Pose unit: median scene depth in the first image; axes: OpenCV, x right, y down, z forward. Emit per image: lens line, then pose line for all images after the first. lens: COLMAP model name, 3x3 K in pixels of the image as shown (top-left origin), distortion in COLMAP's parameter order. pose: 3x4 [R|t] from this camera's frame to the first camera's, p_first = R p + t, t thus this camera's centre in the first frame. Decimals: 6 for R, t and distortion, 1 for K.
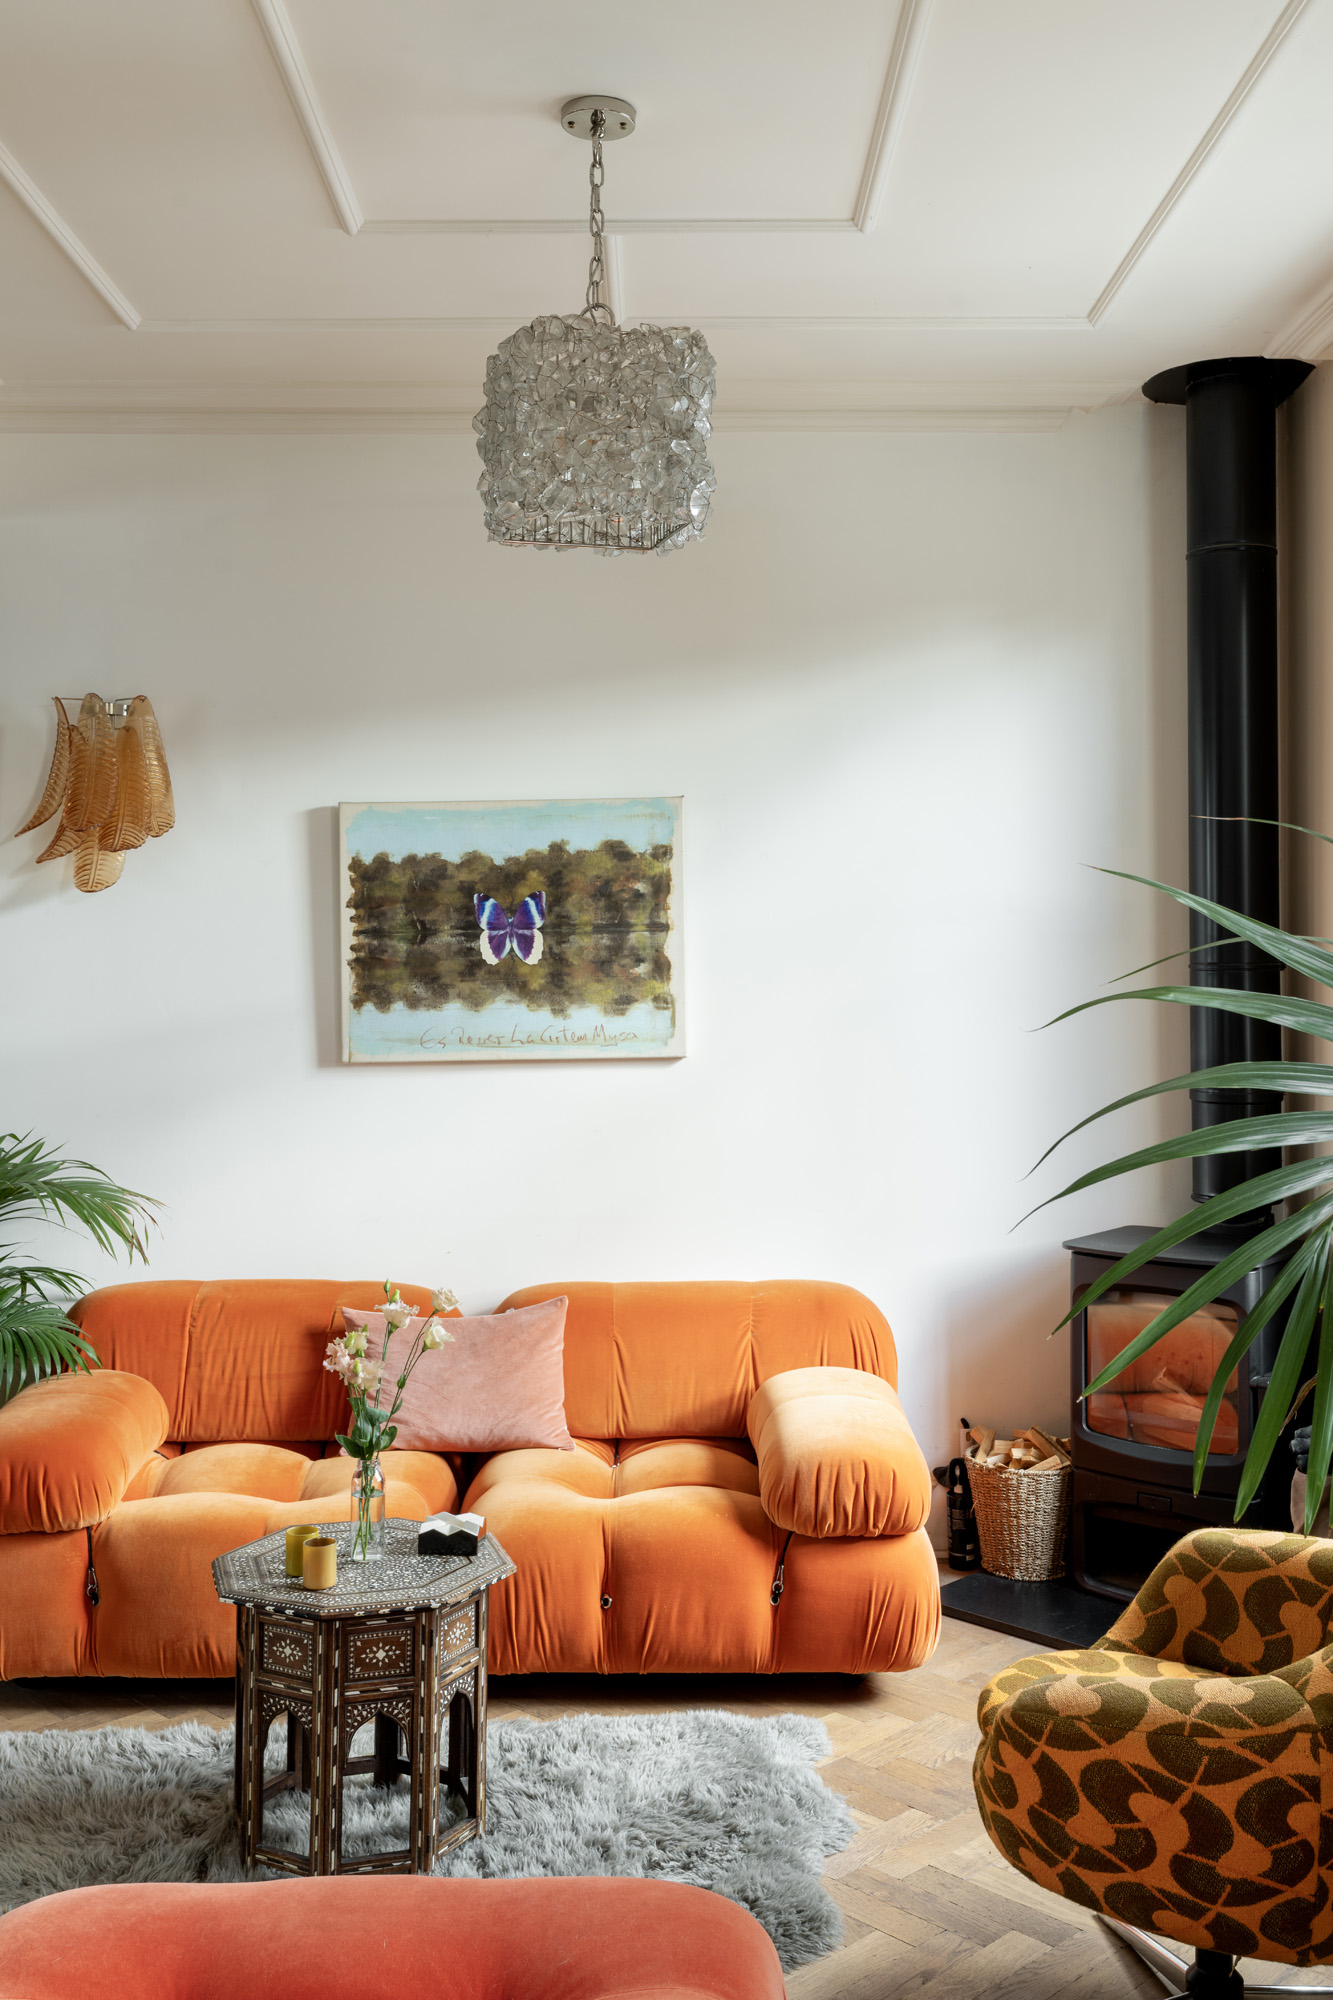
lens RADIAL K [[1942.9, 0, 666.6], [0, 1942.9, 996.2], [0, 0, 1]] dist [0.007268, 0.000000]
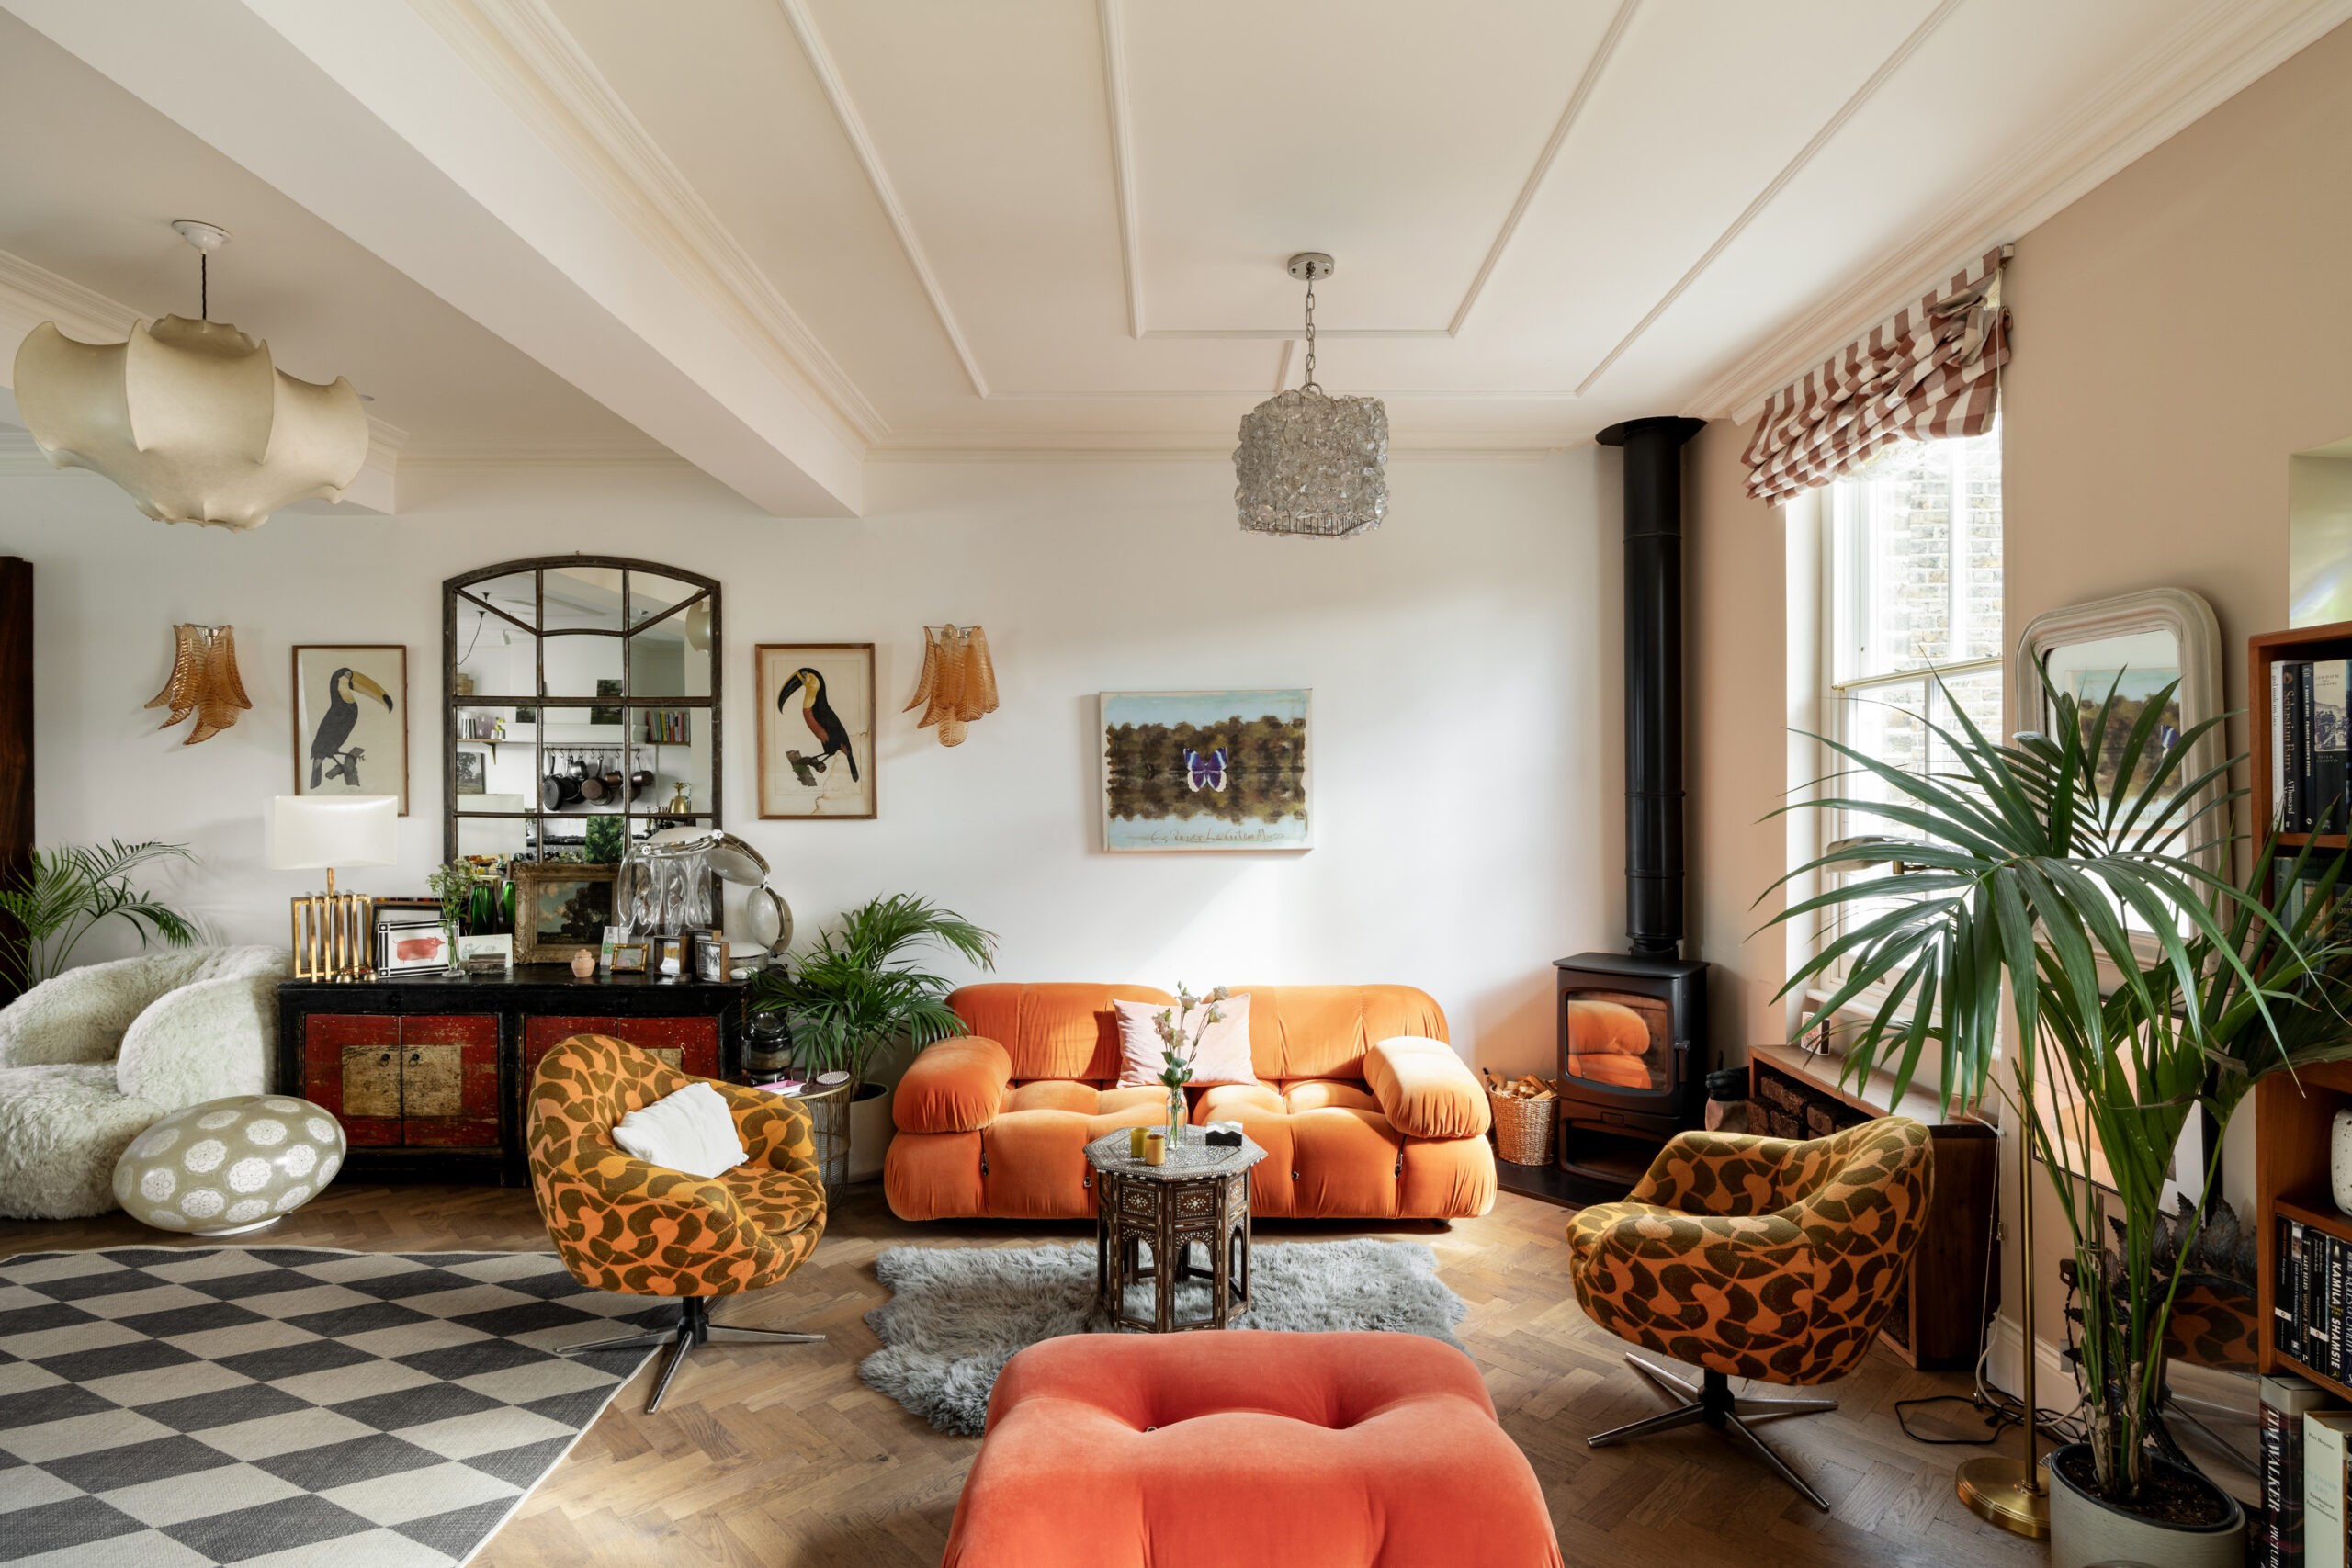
lens RADIAL K [[1199.8, 0, 1173.4], [0, 1199.8, 860.7], [0, 0, 1]] dist [-0.001568, -0.000483]
pose [[0.999976, 0.003975, -0.005622, -0.131125], [-0.003759, 0.999272, 0.037967, 0.004464], [0.005769, -0.037945, 0.999263, -0.014516]]
